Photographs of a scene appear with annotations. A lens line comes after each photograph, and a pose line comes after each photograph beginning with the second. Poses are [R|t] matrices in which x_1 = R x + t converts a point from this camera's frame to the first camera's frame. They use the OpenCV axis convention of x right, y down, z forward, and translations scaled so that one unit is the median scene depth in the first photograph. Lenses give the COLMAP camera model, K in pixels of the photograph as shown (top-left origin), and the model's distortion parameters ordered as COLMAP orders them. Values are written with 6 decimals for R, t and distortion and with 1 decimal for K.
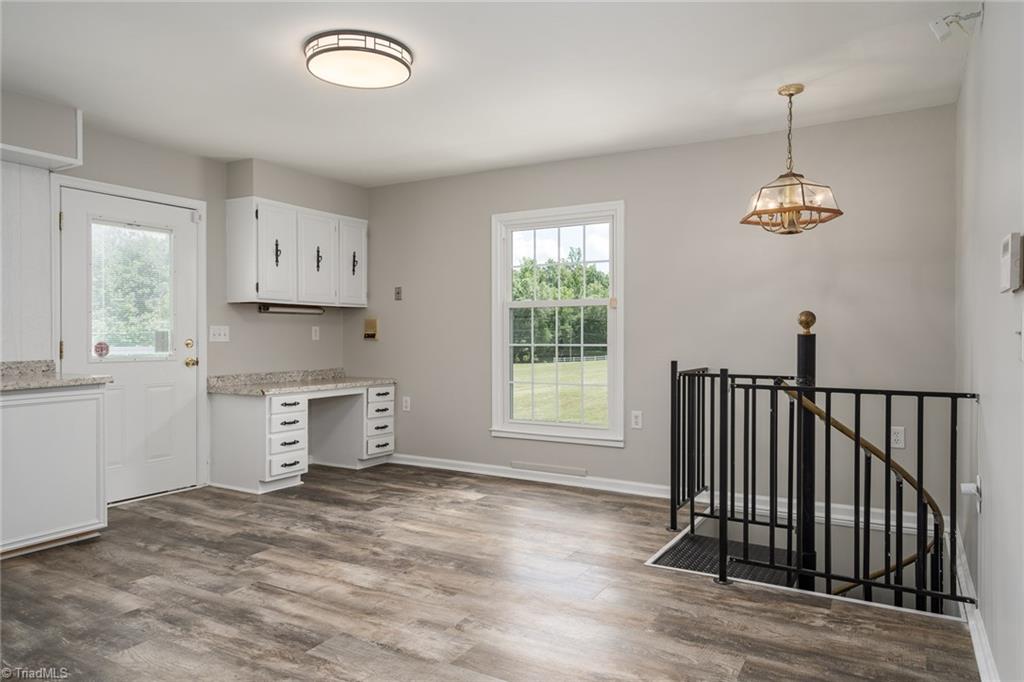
lens RADIAL K [[671.8, 0, 512.3], [0, 671.8, 337.9], [0, 0, 1]] dist [0.000653, 0.002161]
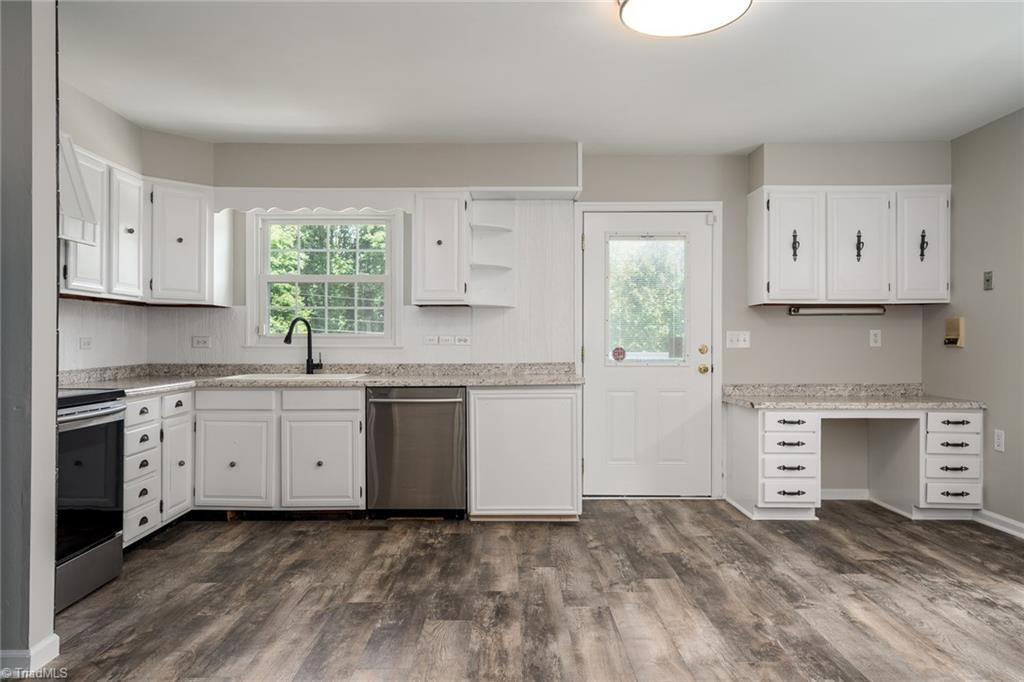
lens RADIAL K [[671.8, 0, 507.6], [0, 671.8, 340.9], [0, 0, 1]] dist [0.000653, 0.002161]
pose [[0.498579, -0.004140, -0.866835, 0.245127], [-0.002545, 0.999977, -0.006239, 0.002631], [0.866841, 0.005317, 0.498557, 0.289908]]
